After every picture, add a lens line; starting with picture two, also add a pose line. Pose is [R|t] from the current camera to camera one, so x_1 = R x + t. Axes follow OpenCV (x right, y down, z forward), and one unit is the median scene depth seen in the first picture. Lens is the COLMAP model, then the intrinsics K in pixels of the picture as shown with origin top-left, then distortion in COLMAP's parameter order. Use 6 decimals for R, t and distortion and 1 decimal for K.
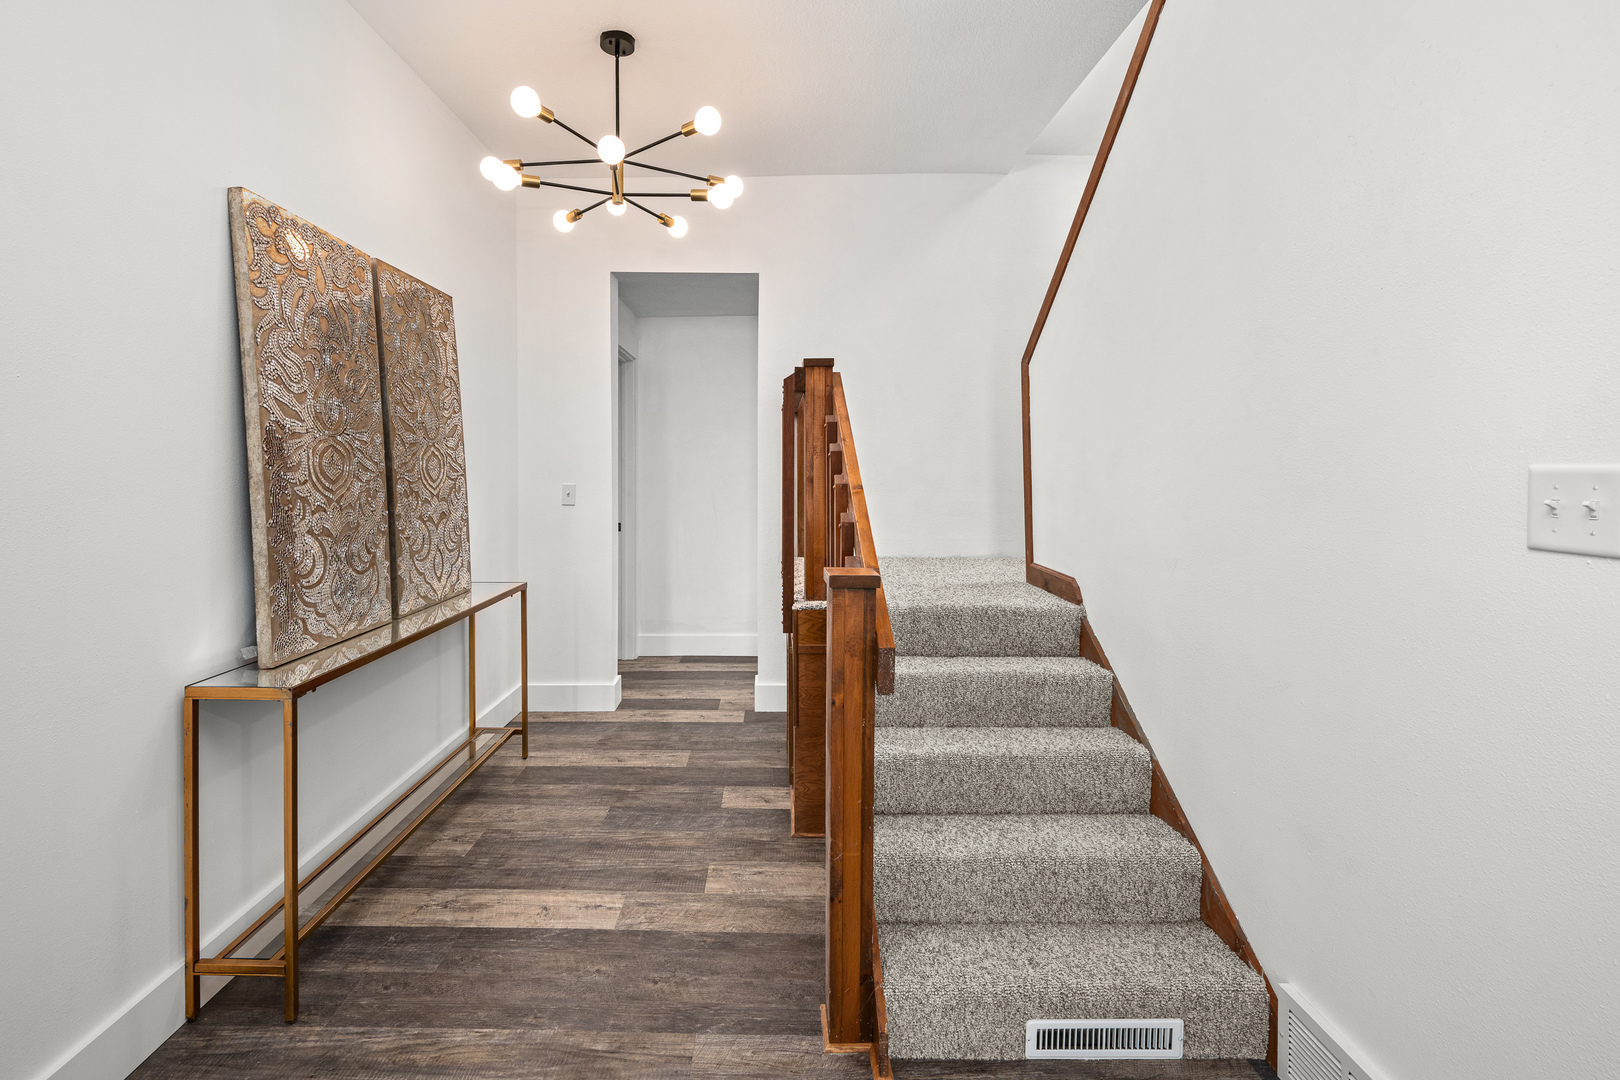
lens RADIAL K [[736.5, 0, 800.4], [0, 736.5, 480.1], [0, 0, 1]] dist [-0.000817, -0.000851]
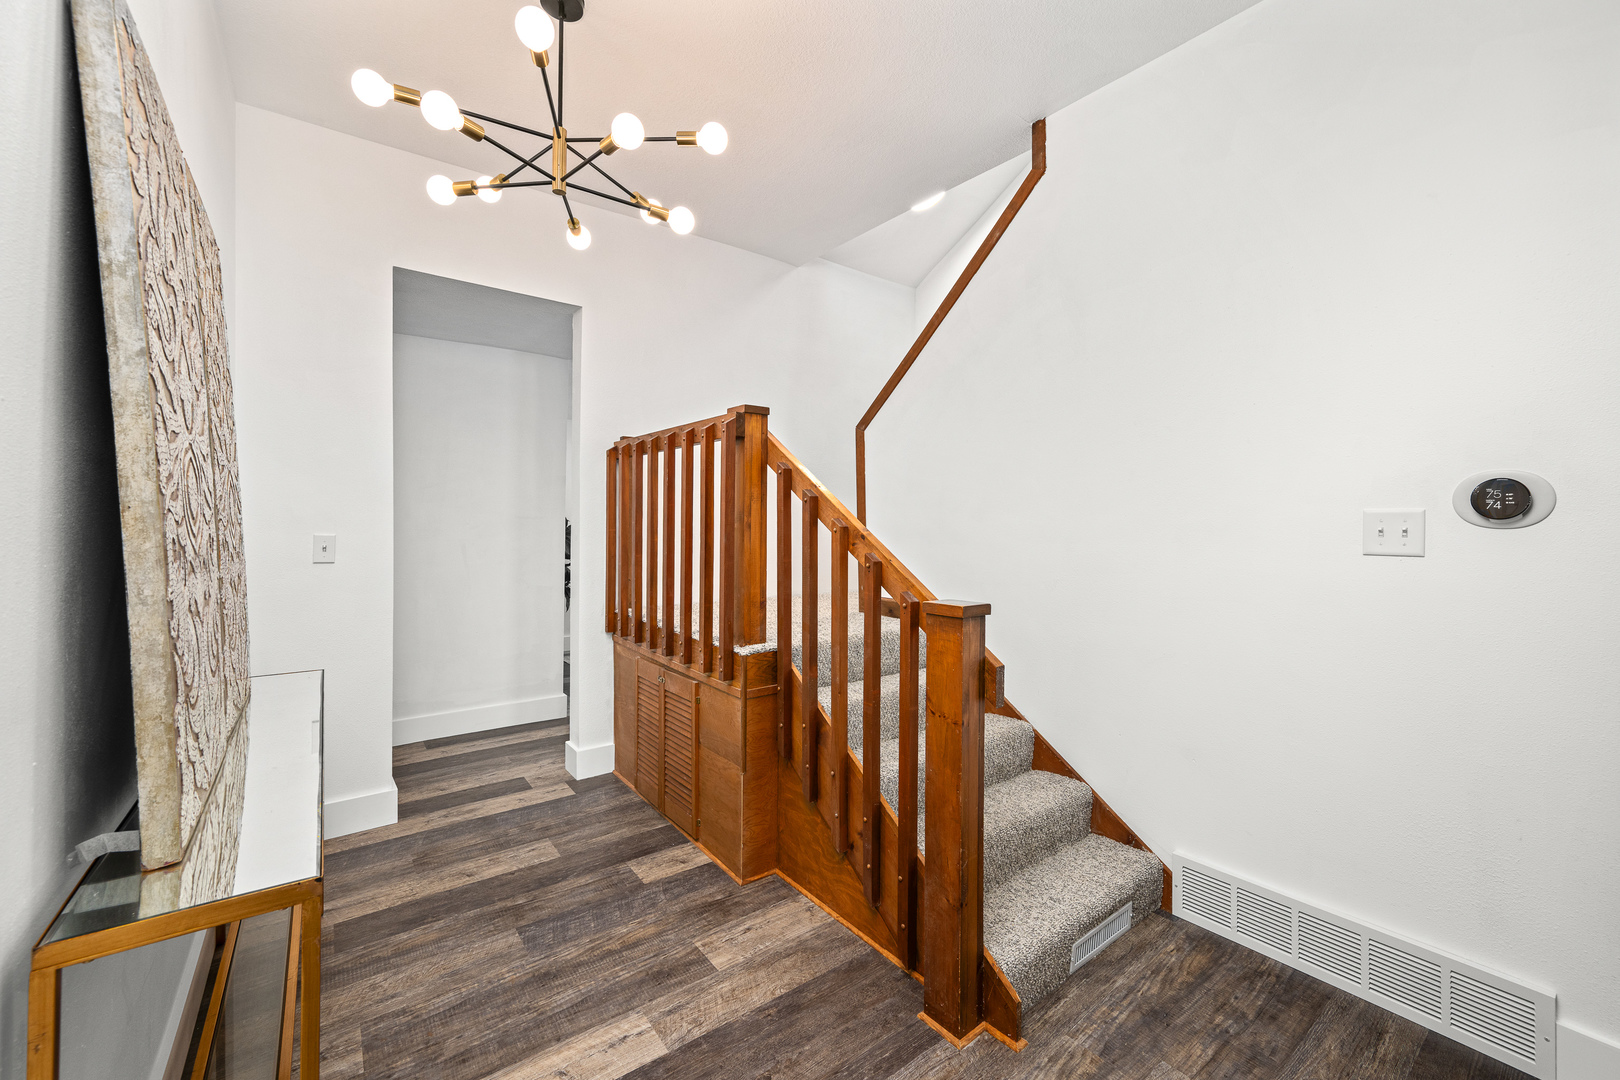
lens RADIAL K [[652.2, 0, 815.7], [0, 652.2, 529.9], [0, 0, 1]] dist [-0.001969, -0.000300]
pose [[0.785510, -0.001943, 0.618846, -0.471168], [0.008549, 0.999934, -0.007713, 0.014053], [-0.618790, 0.011349, 0.785474, 0.243296]]
